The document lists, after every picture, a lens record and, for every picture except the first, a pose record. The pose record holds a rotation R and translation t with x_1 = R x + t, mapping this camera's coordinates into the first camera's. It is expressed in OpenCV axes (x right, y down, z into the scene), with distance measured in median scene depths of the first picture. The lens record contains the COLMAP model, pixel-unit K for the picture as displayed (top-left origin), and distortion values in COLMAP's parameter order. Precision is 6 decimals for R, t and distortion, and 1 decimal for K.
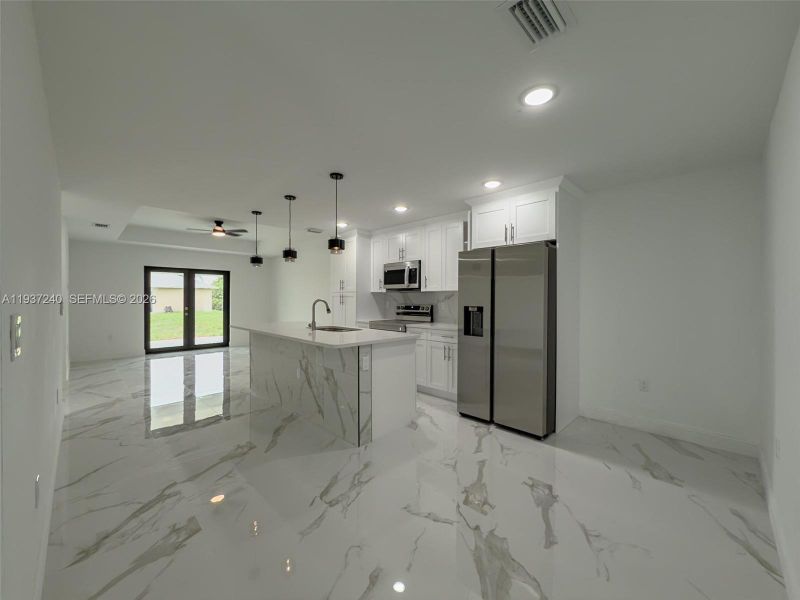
lens RADIAL K [[323.6, 0, 403.8], [0, 323.6, 300.3], [0, 0, 1]] dist [-0.001572, -0.000227]
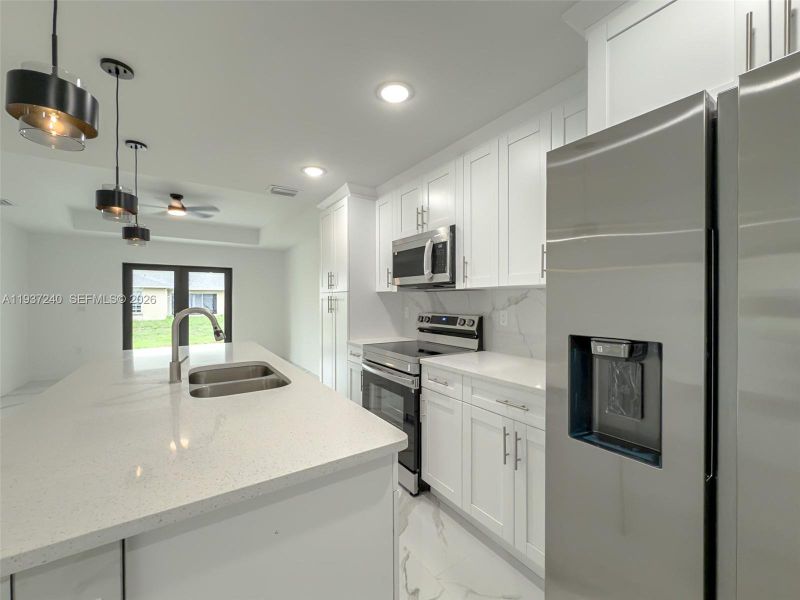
lens RADIAL K [[323.6, 0, 403.8], [0, 323.6, 300.3], [0, 0, 1]] dist [-0.001572, -0.000227]
pose [[0.980193, -0.004646, -0.197991, 0.093087], [0.004014, 0.999985, -0.003591, -0.011329], [0.198004, 0.002725, 0.980197, 0.649568]]
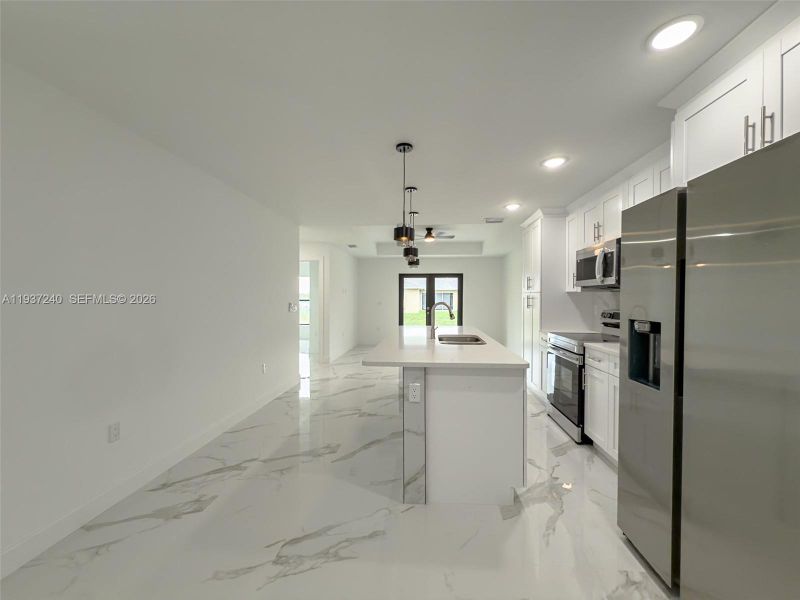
lens RADIAL K [[323.6, 0, 403.8], [0, 323.6, 300.3], [0, 0, 1]] dist [-0.001572, -0.000227]
pose [[0.640835, 0.004298, -0.767667, 0.322978], [-0.004823, 0.999987, 0.001572, -0.009105], [0.767663, 0.002695, 0.640848, 0.398052]]
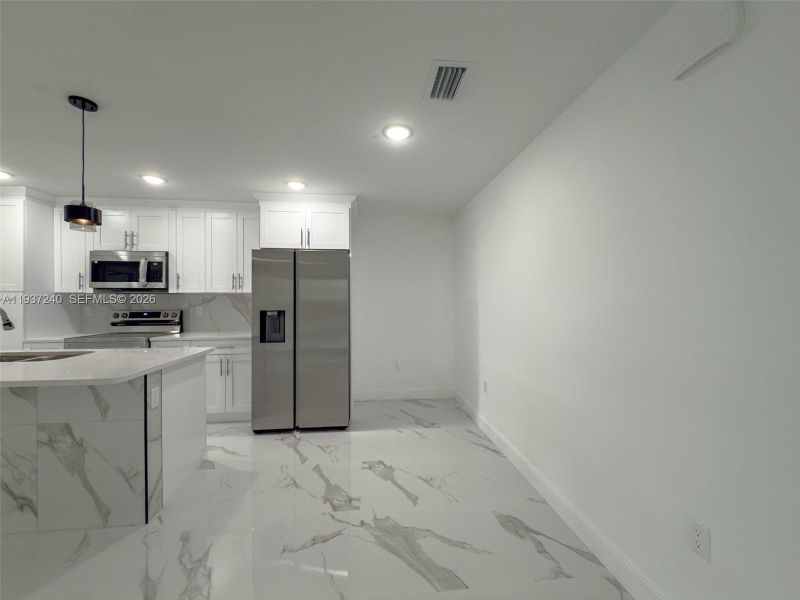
lens RADIAL K [[321.4, 0, 405.0], [0, 321.4, 300.2], [0, 0, 1]] dist [-0.000418, -0.000190]
pose [[0.622646, -0.002286, 0.782500, -0.246619], [0.008127, 0.999961, -0.003545, -0.003912], [-0.782461, 0.008566, 0.622640, 0.121036]]
